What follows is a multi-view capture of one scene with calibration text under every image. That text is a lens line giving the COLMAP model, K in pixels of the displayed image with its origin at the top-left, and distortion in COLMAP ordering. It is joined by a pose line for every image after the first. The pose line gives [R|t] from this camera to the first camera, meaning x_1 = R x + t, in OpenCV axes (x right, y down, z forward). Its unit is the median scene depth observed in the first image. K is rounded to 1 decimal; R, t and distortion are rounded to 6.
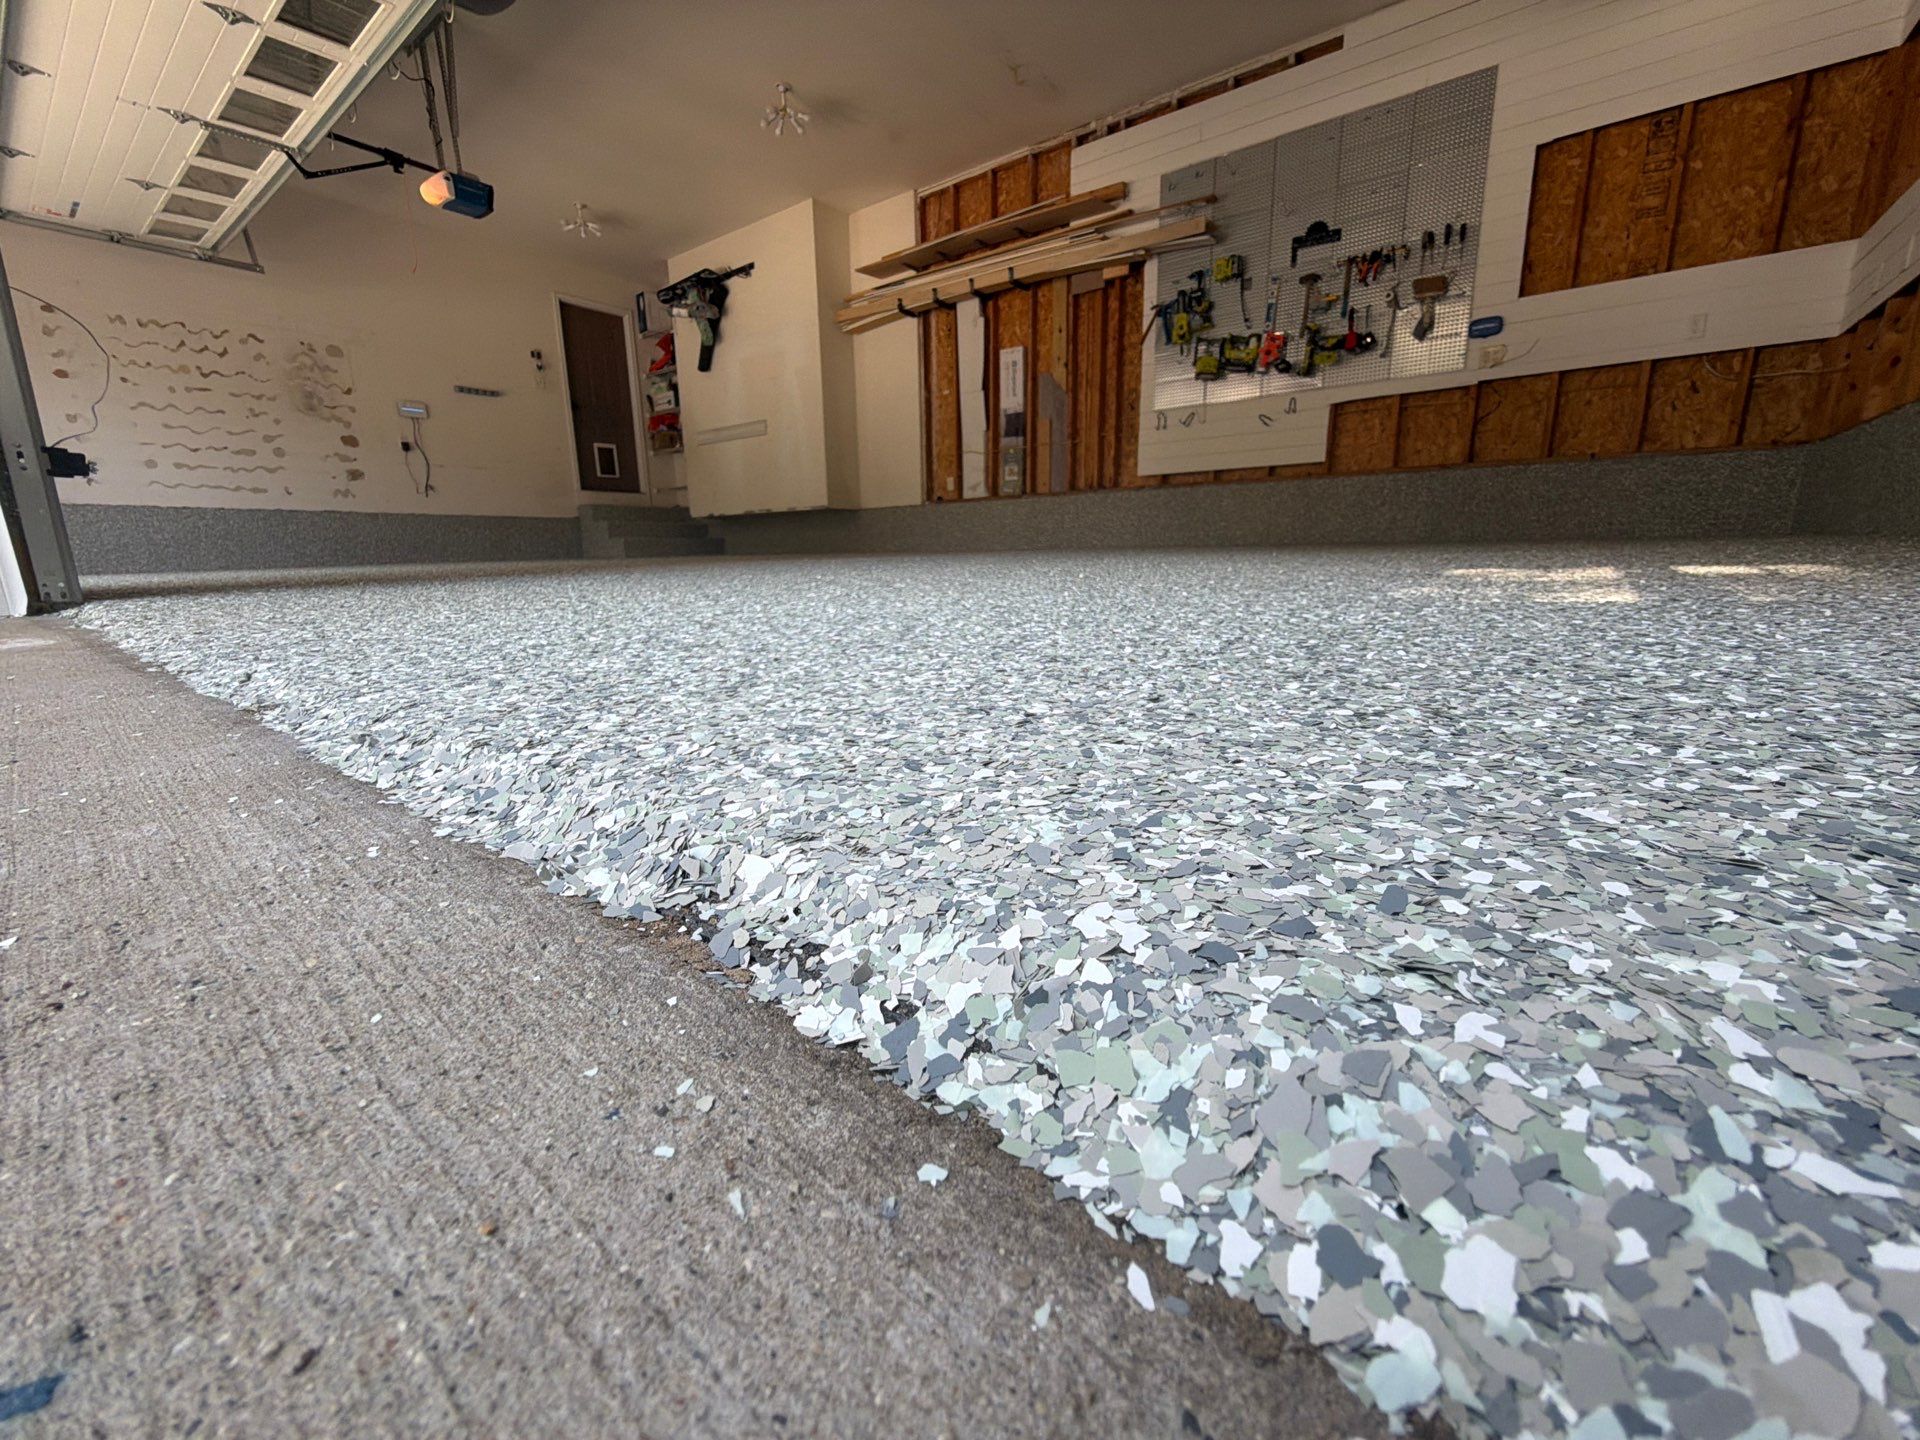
lens RADIAL K [[764.3, 0, 960.0], [0, 764.3, 720.0], [0, 0, 1]] dist [0.001017, -0.000136]
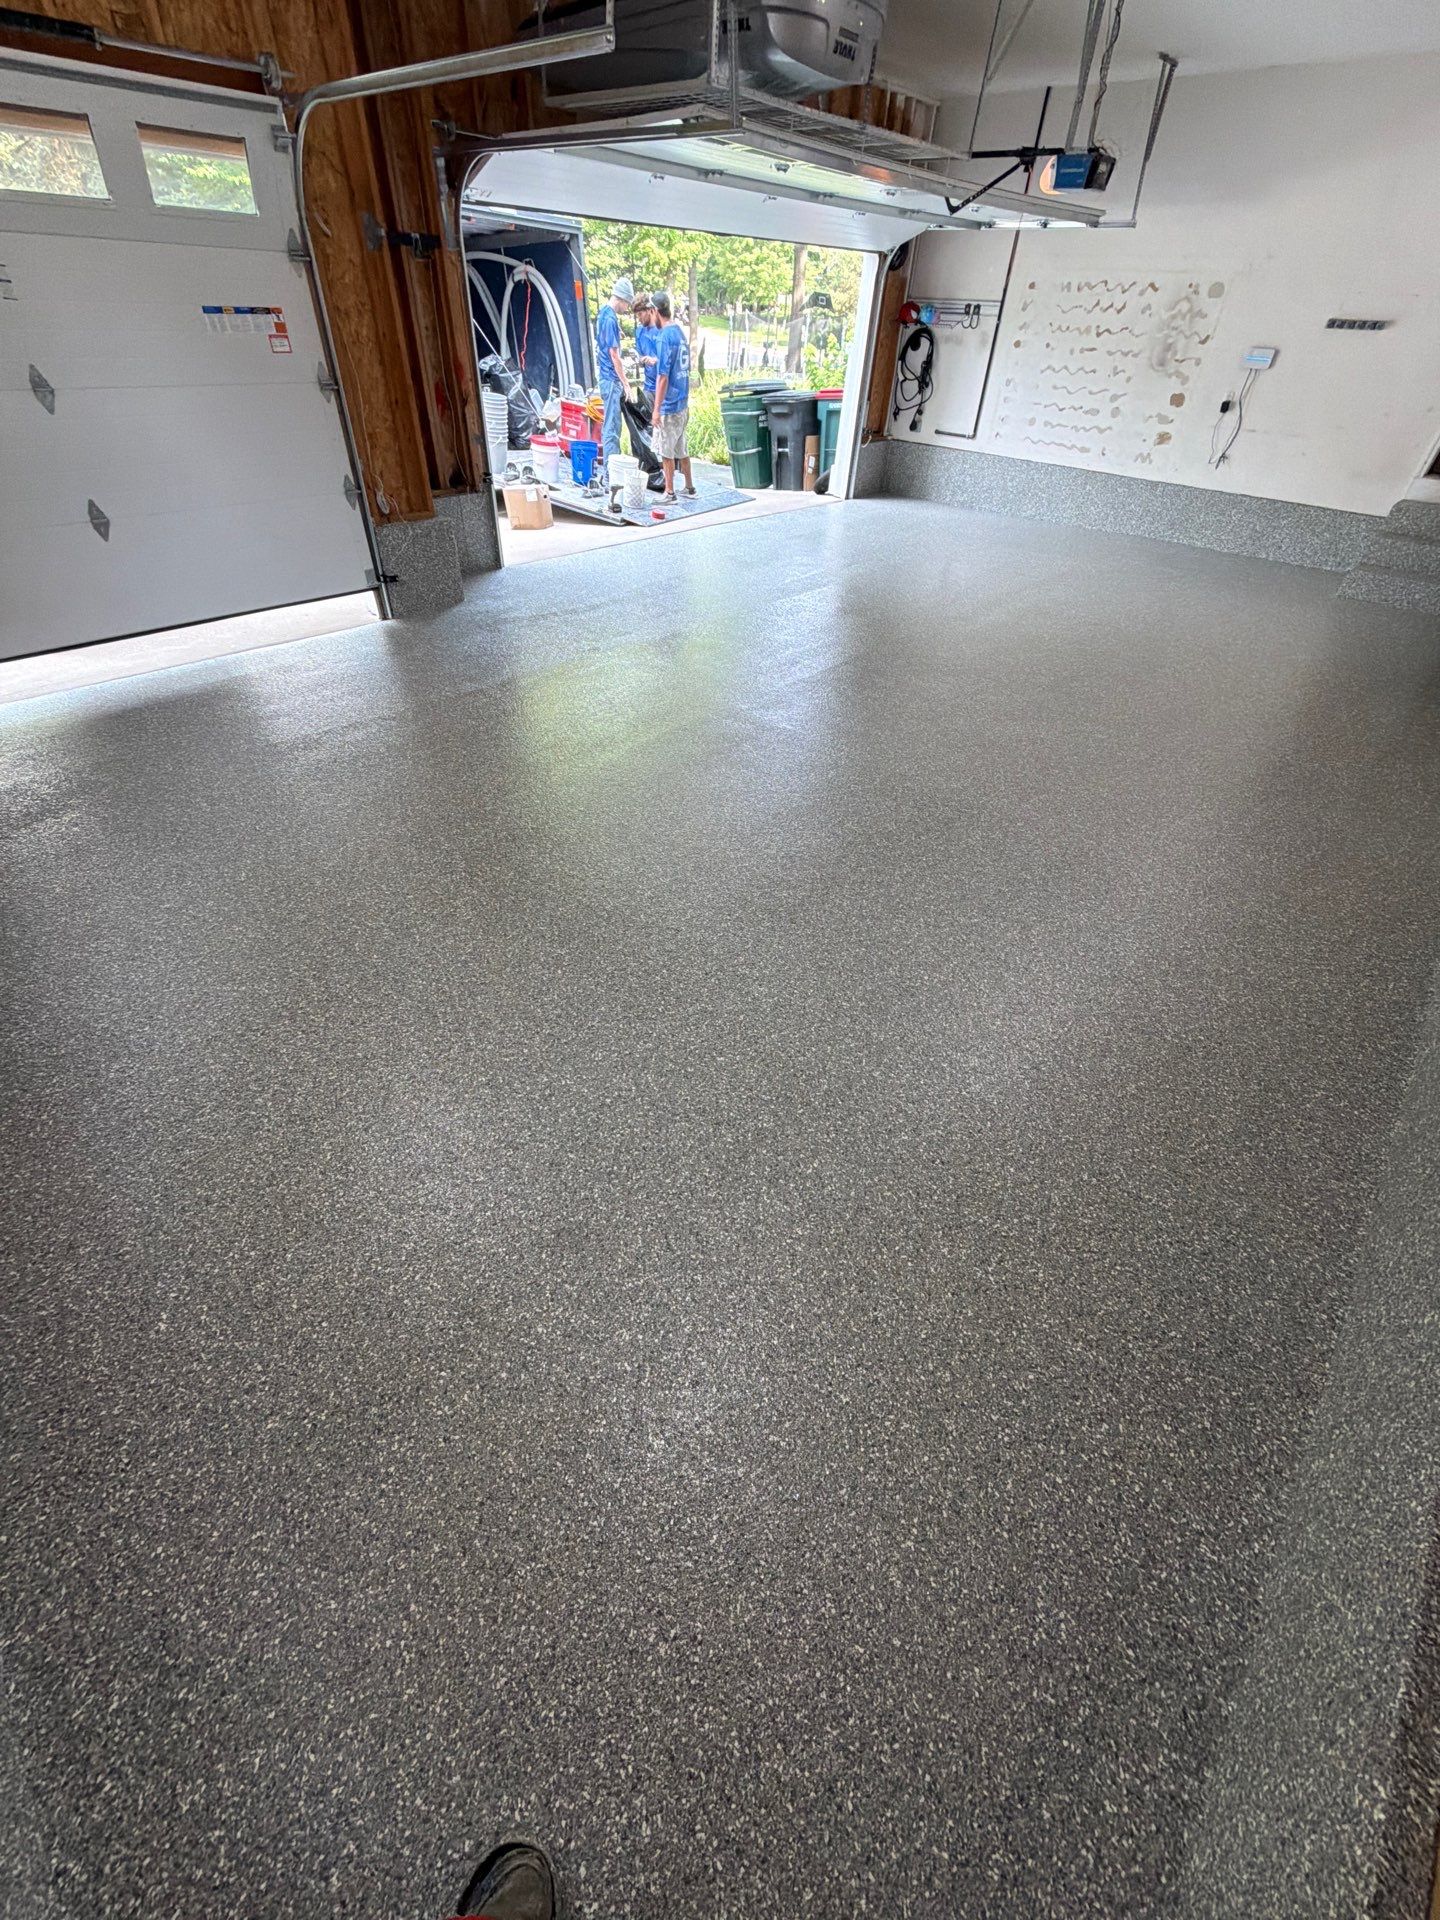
lens RADIAL K [[762.2, 0, 720.0], [0, 762.2, 960.0], [0, 0, 1]] dist [0.000424, -0.000094]
pose [[-0.089195, 0.663126, -0.743175, 0.559794], [-0.253240, 0.706530, 0.660822, -0.404518], [0.963283, 0.247144, 0.104911, 0.567528]]
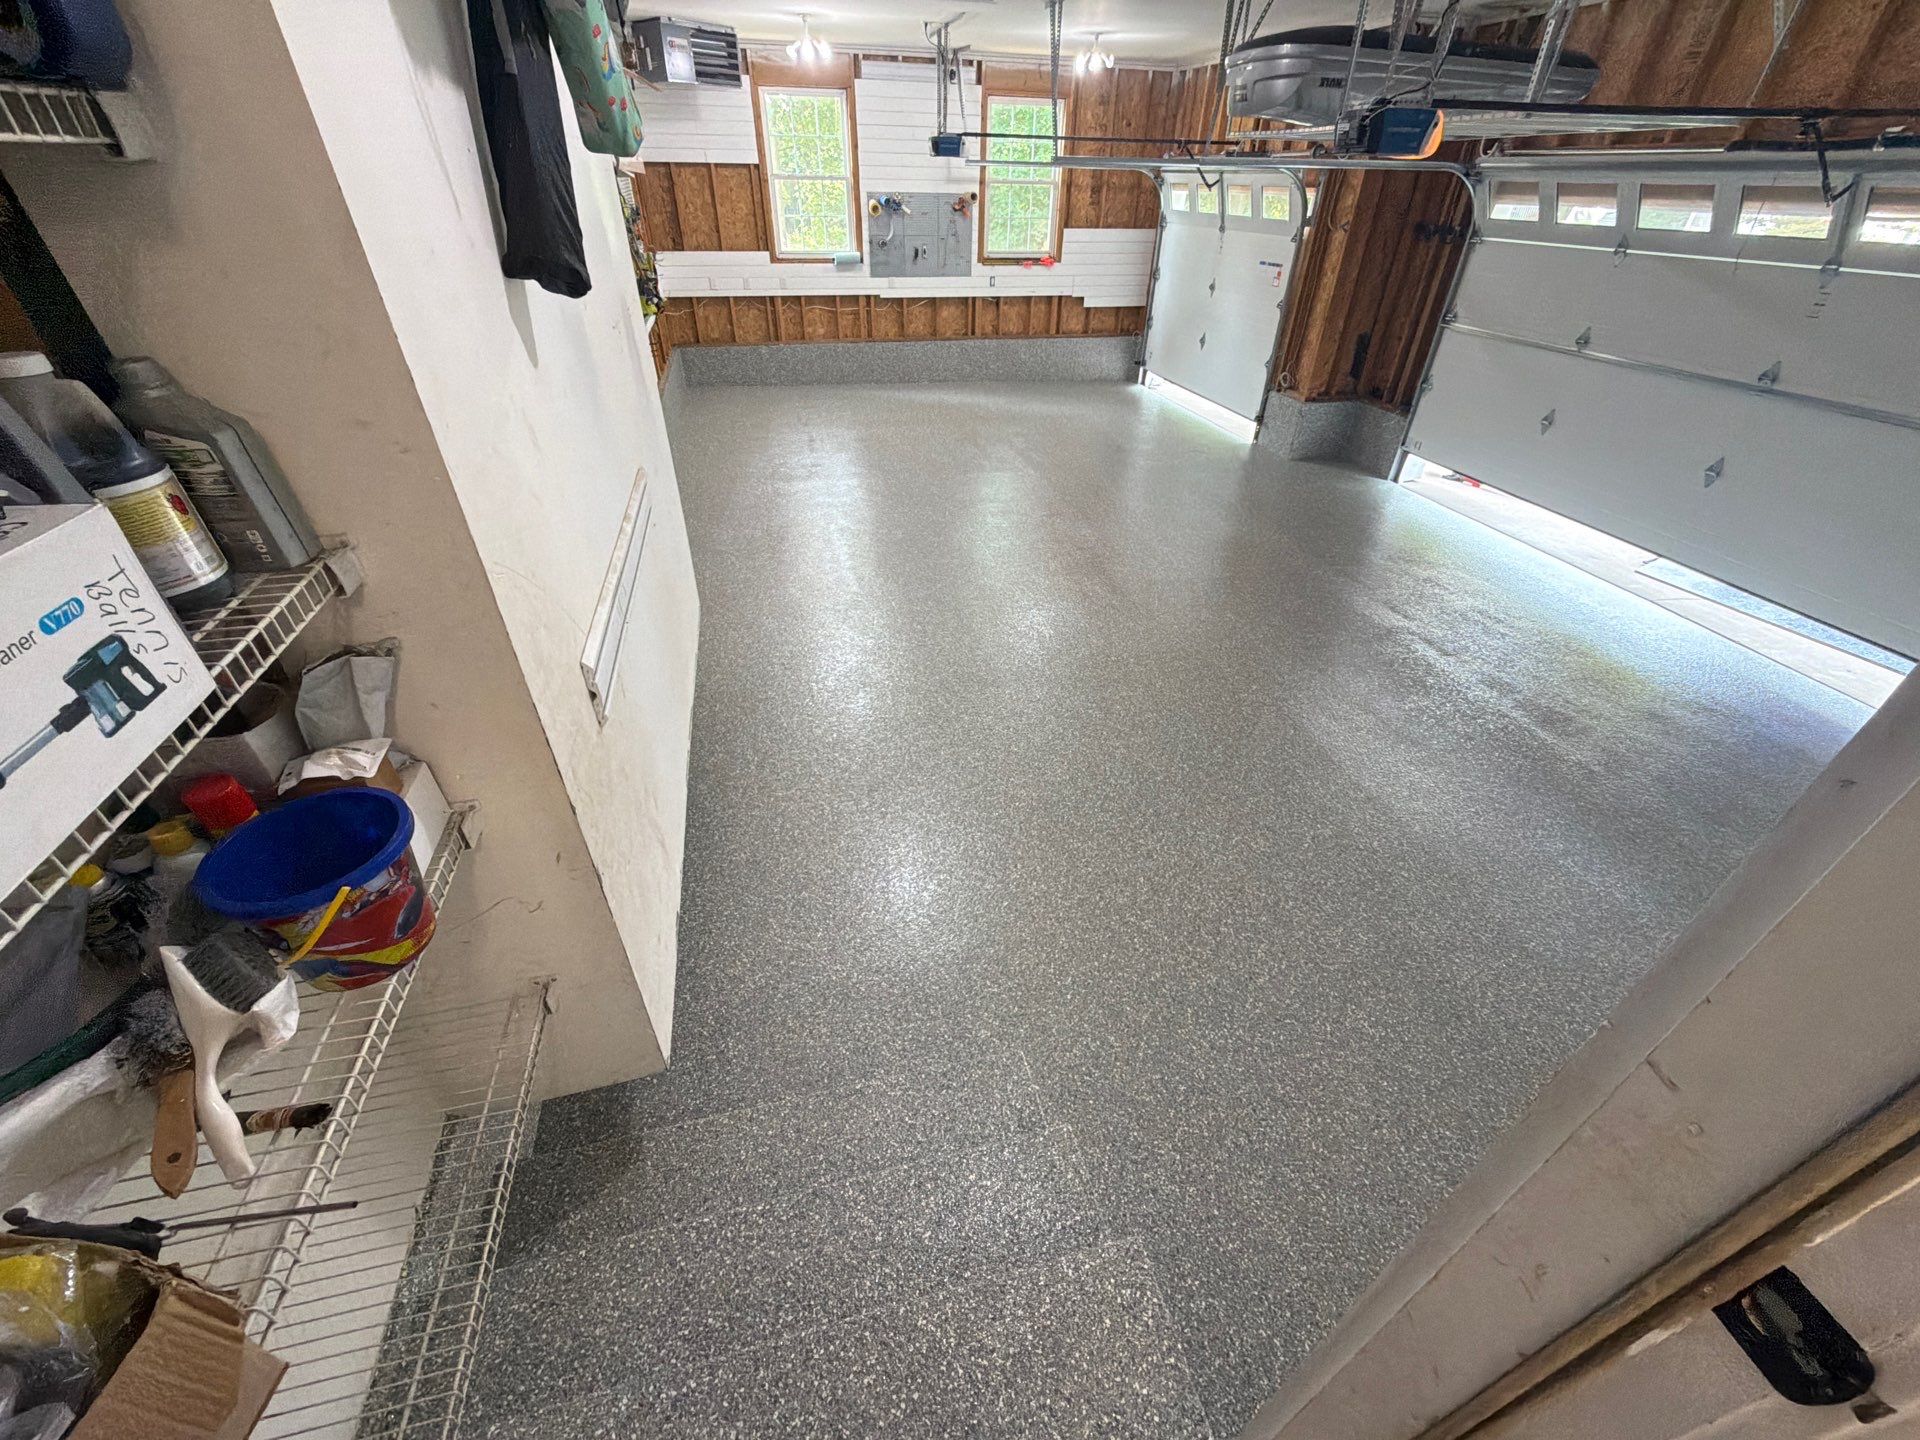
lens RADIAL K [[764.3, 0, 960.0], [0, 764.3, 720.0], [0, 0, 1]] dist [0.001017, -0.000136]
pose [[-0.781366, -0.358363, 0.510923, -0.688085], [0.129920, 0.707346, 0.694825, -0.653639], [-0.610400, 0.609292, -0.506138, 1.442923]]
